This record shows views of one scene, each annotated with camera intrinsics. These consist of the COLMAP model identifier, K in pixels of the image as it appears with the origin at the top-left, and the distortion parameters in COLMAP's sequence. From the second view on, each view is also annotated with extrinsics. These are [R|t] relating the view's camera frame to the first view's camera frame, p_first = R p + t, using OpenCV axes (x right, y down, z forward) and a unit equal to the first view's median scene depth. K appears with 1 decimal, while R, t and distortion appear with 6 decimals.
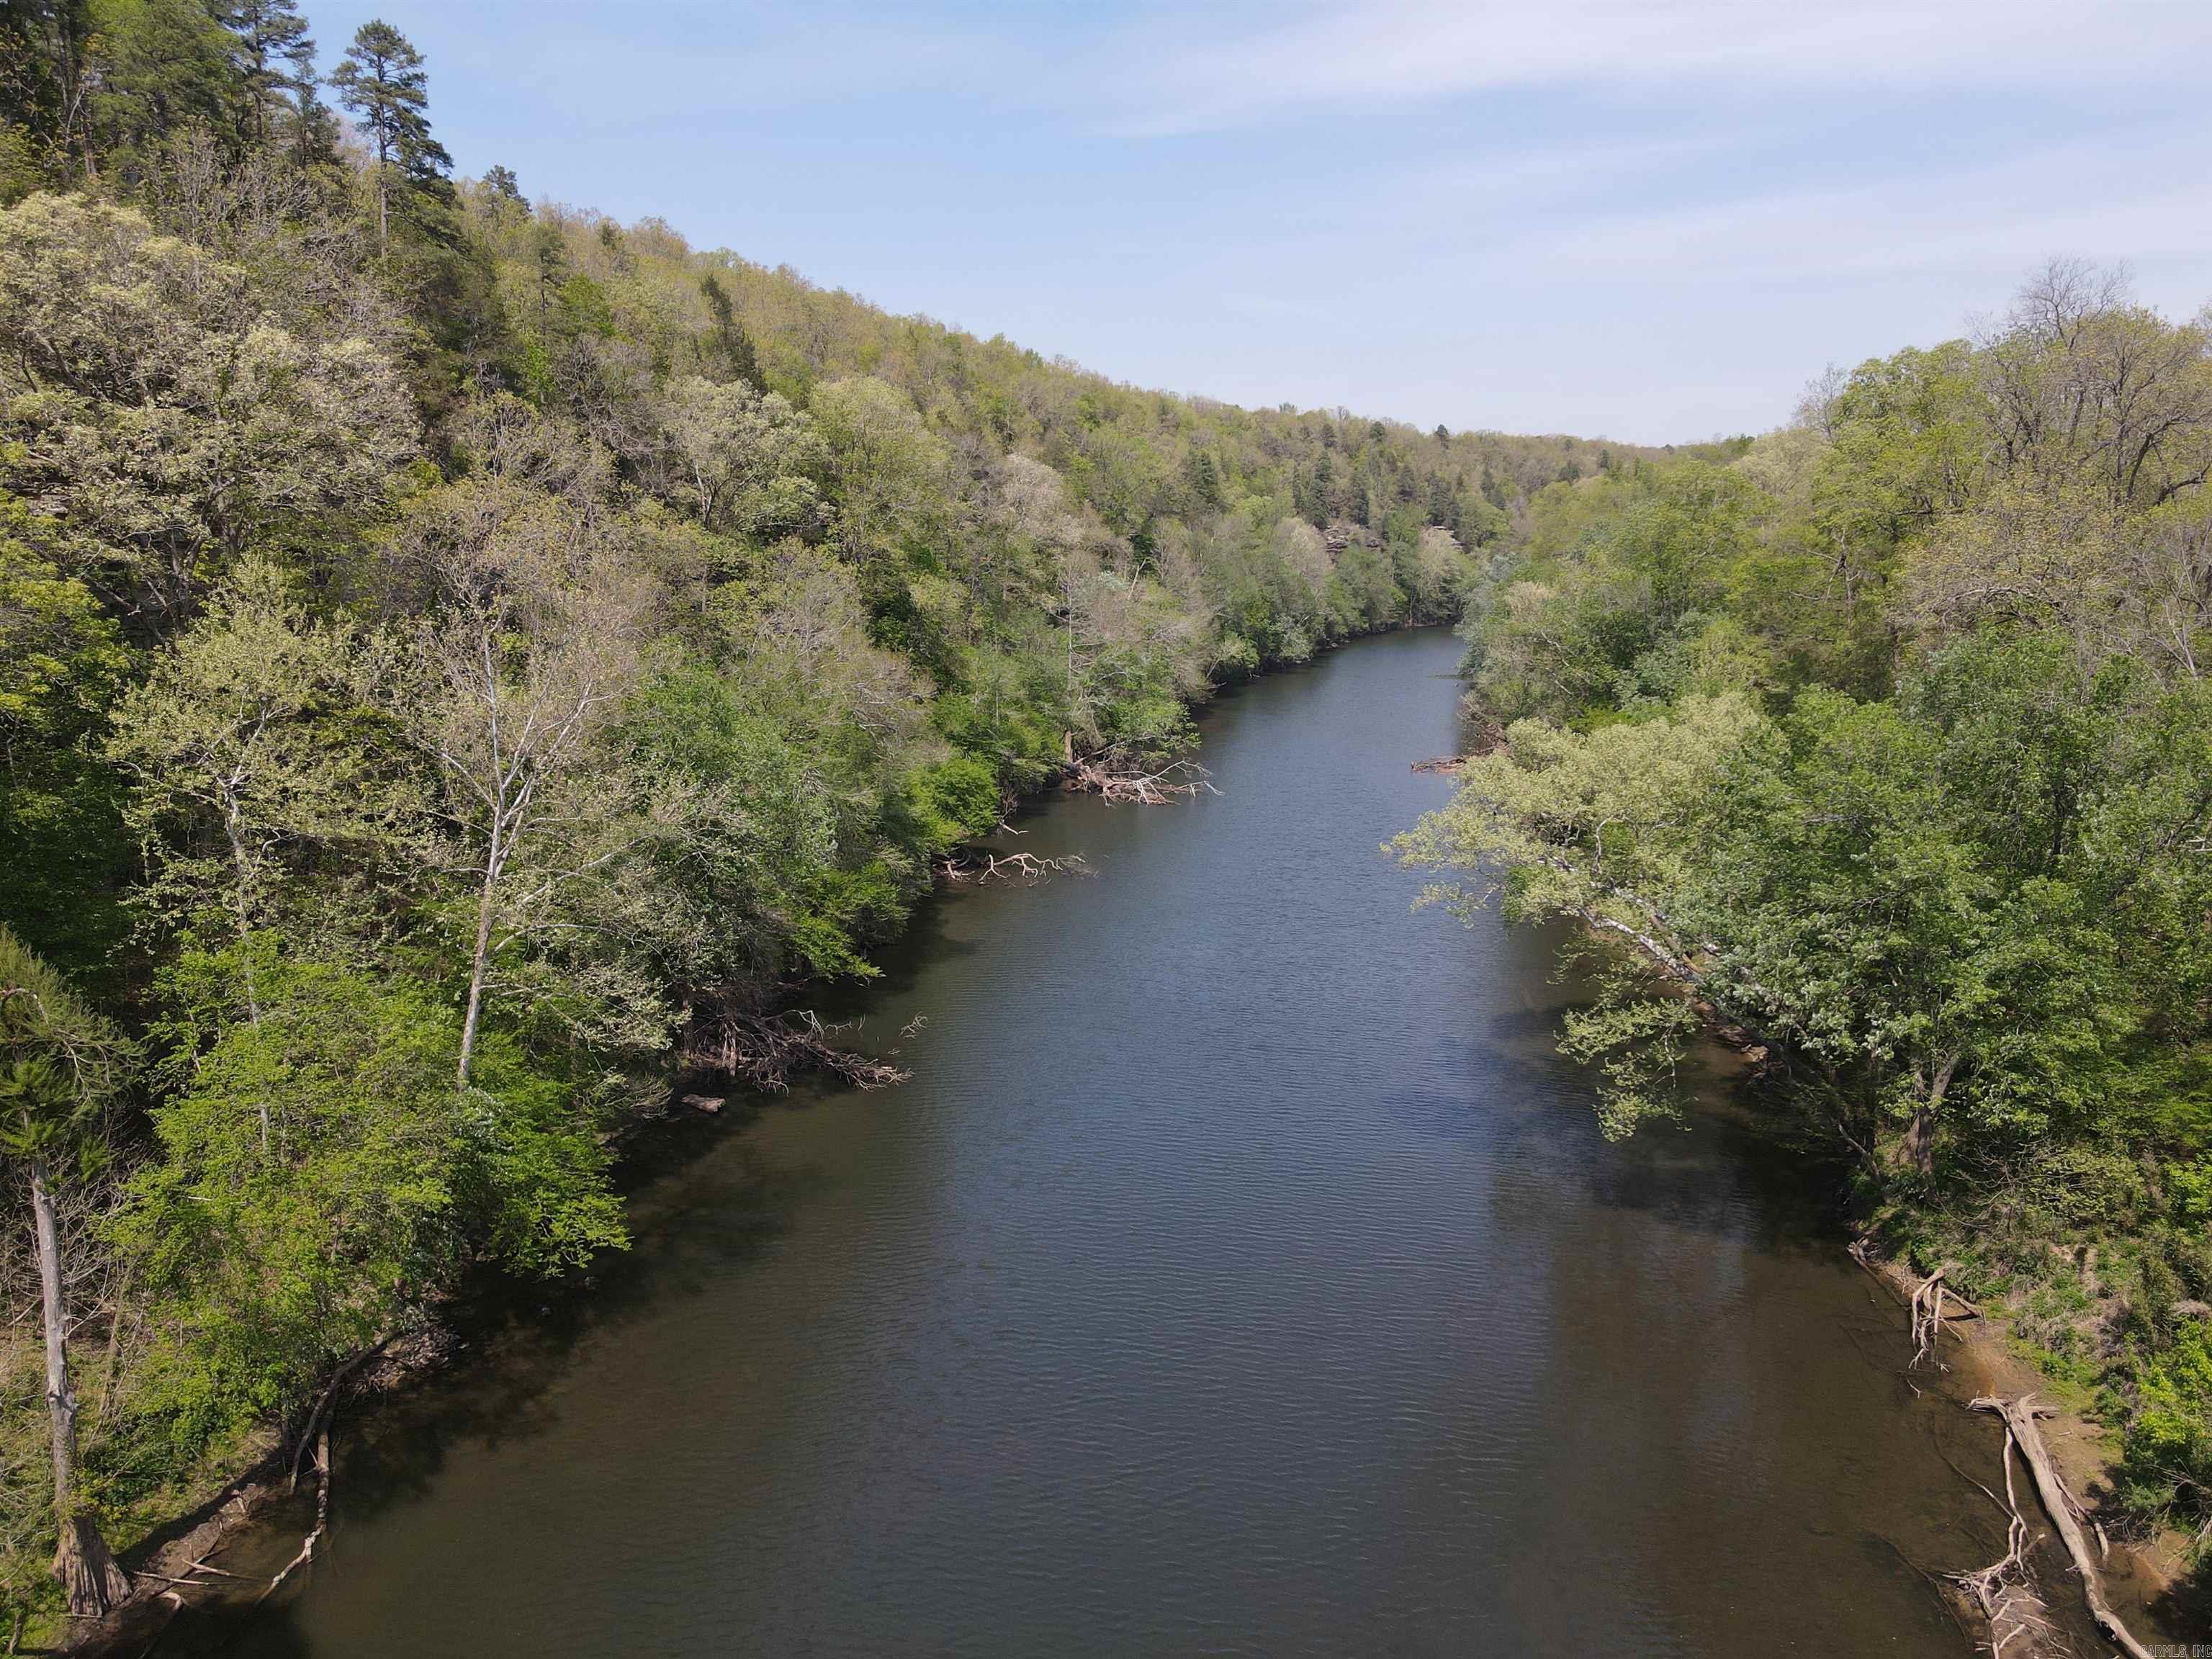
lens RADIAL K [[1656.6, 0, 1110.9], [0, 1656.6, 820.7], [0, 0, 1]] dist [0.021868, 0.005436]
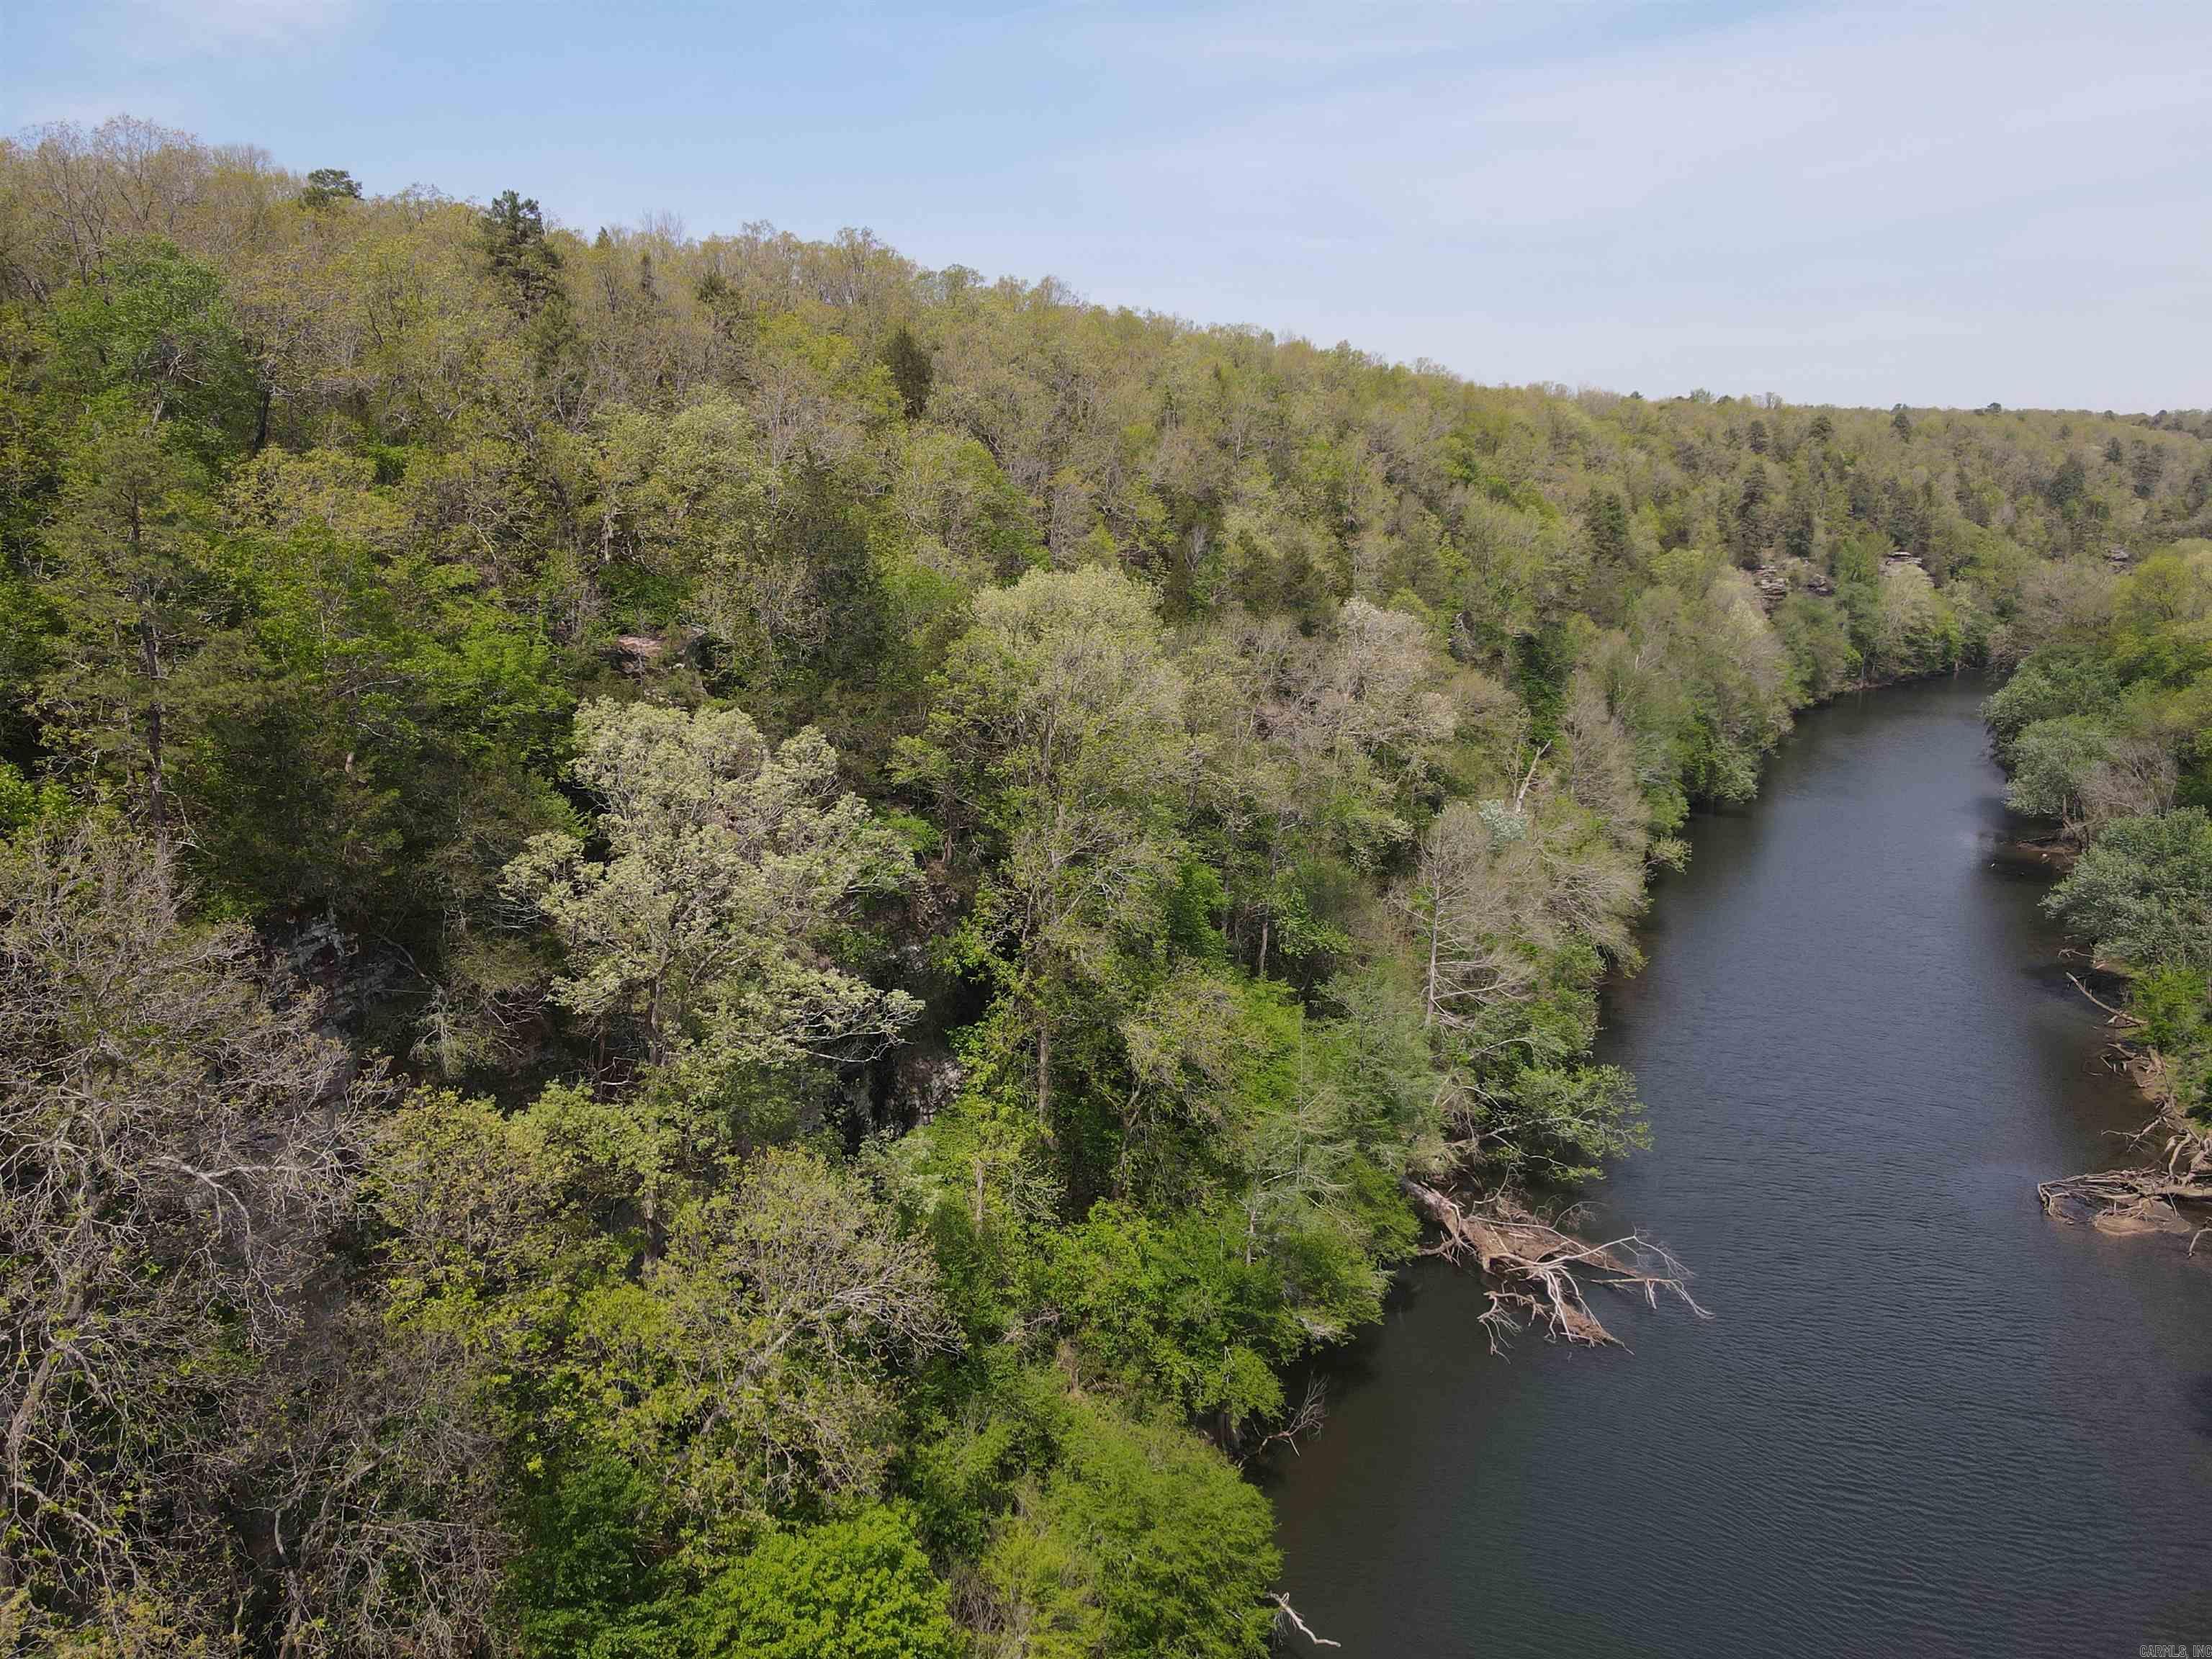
lens RADIAL K [[1656.6, 0, 1105.0], [0, 1656.6, 839.1], [0, 0, 1]] dist [0.021868, 0.005436]
pose [[0.978999, 0.047580, -0.198233, -0.009347], [-0.038965, 0.998128, 0.047137, -0.069313], [0.200105, -0.038423, 0.979021, 0.157401]]
